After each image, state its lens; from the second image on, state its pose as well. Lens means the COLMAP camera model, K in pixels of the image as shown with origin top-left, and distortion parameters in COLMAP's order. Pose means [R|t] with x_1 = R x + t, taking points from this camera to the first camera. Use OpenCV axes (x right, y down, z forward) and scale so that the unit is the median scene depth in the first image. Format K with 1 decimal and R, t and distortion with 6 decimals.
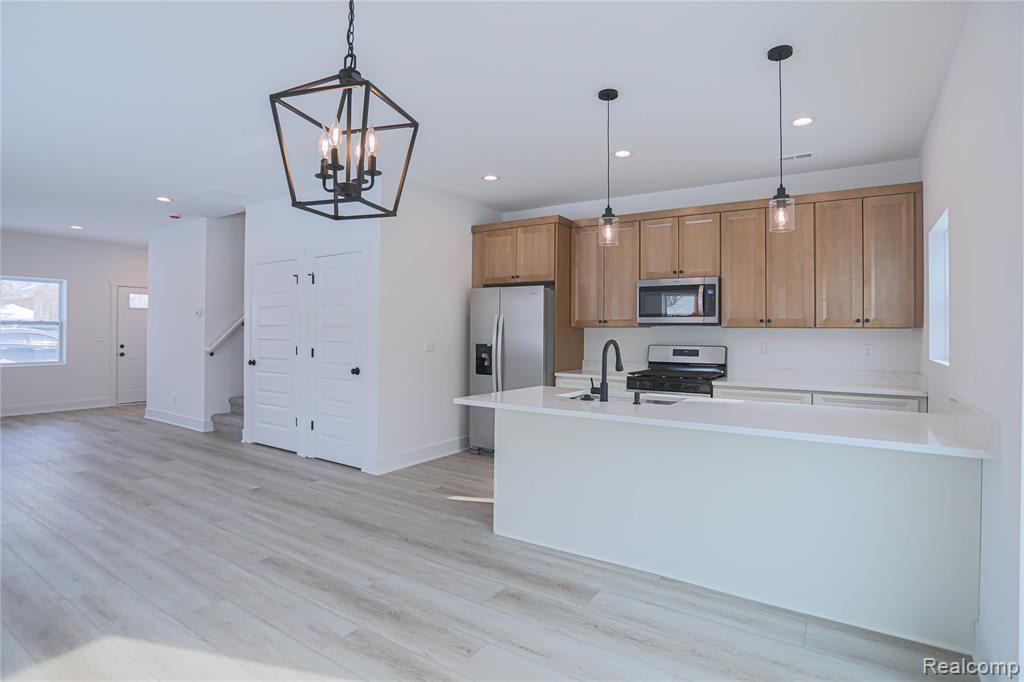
lens RADIAL K [[527.4, 0, 516.1], [0, 527.4, 329.8], [0, 0, 1]] dist [-0.077763, 0.035607]
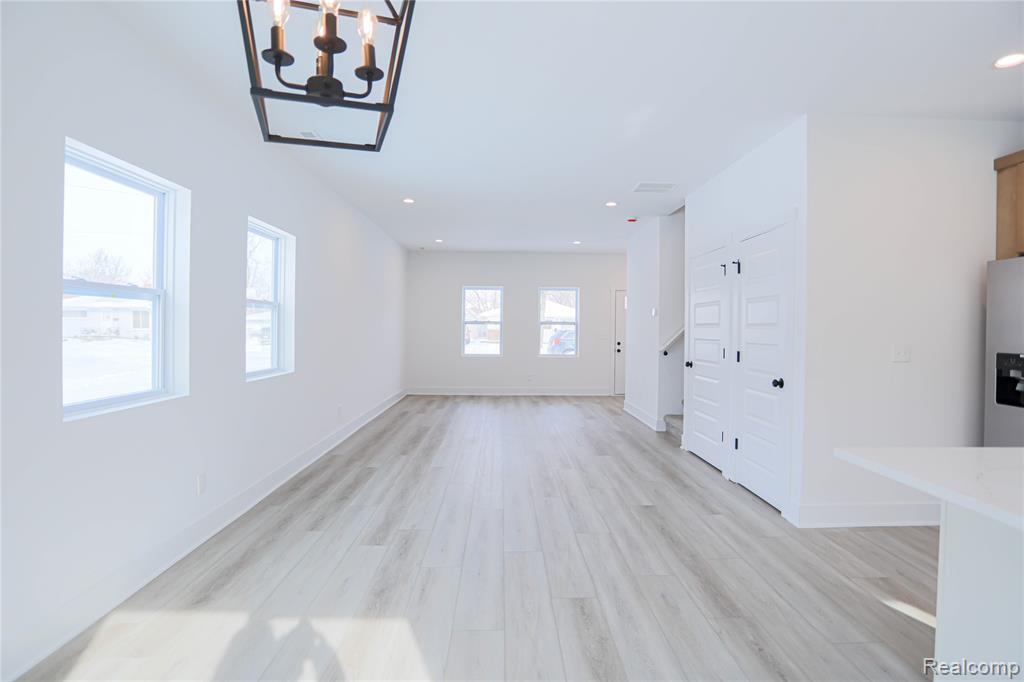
lens RADIAL K [[527.4, 0, 516.1], [0, 527.4, 329.8], [0, 0, 1]] dist [-0.077763, 0.035607]
pose [[0.577396, 0.003532, -0.816456, 0.085860], [-0.003400, 0.999992, 0.001921, 0.000942], [0.816457, 0.001666, 0.577404, 0.245611]]
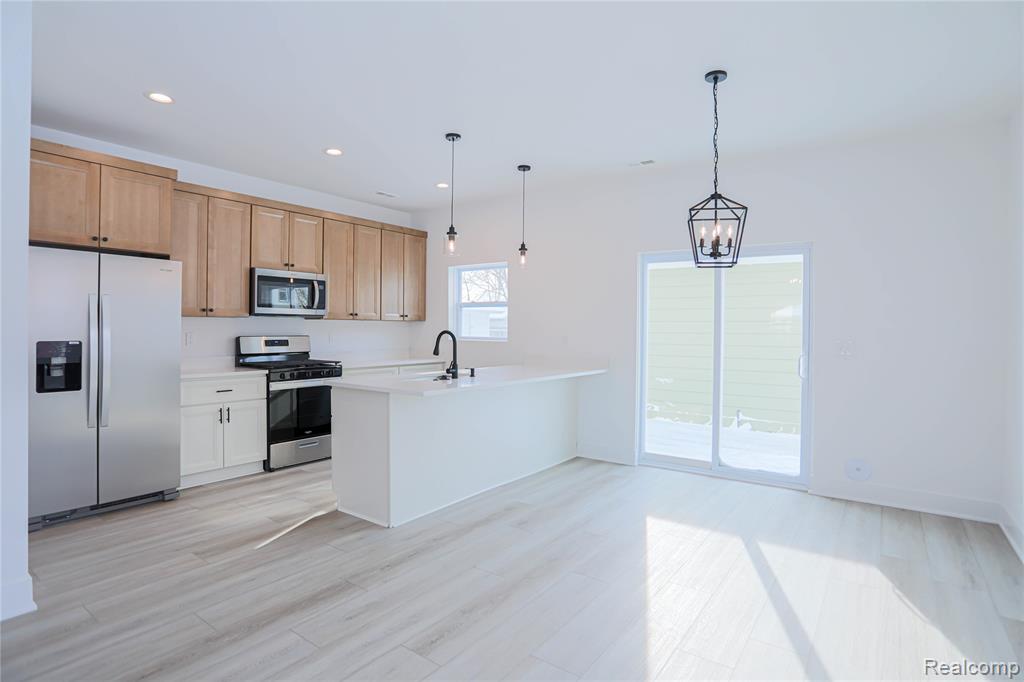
lens RADIAL K [[527.4, 0, 516.1], [0, 527.4, 329.8], [0, 0, 1]] dist [-0.077763, 0.035607]
pose [[0.040797, -0.011457, 0.999102, -0.683046], [-0.011999, 0.999857, 0.011956, 0.000290], [-0.999095, -0.012475, 0.040654, 0.492682]]
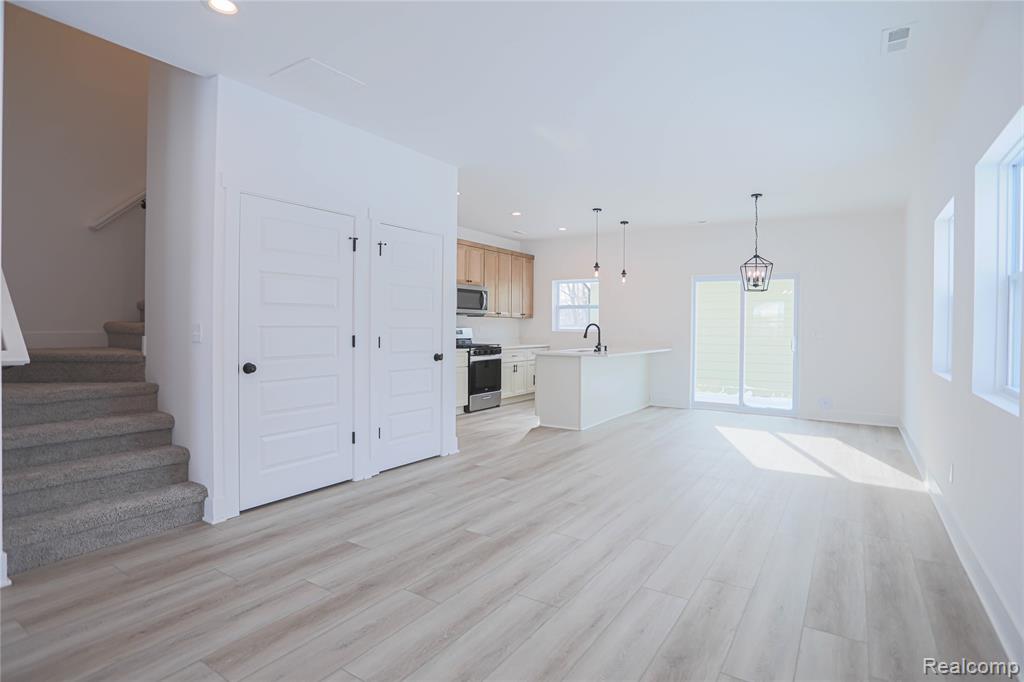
lens RADIAL K [[527.4, 0, 516.1], [0, 527.4, 329.8], [0, 0, 1]] dist [-0.077763, 0.035607]
pose [[-0.002630, -0.016172, 0.999866, -1.257377], [-0.013801, 0.999775, 0.016134, 0.009200], [-0.999901, -0.013756, -0.002853, 0.835515]]
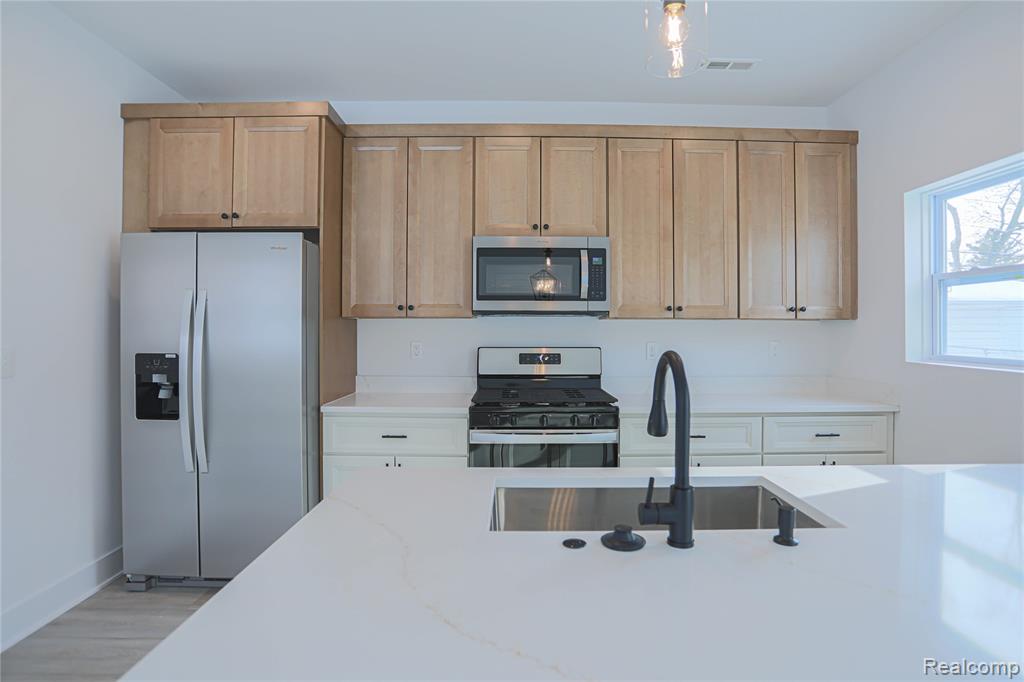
lens RADIAL K [[527.4, 0, 516.1], [0, 527.4, 329.8], [0, 0, 1]] dist [-0.077763, 0.035607]
pose [[0.830091, -0.009109, 0.557554, -0.054261], [0.001293, 0.999895, 0.014410, 0.000007], [-0.557627, -0.011241, 0.830016, 0.493119]]
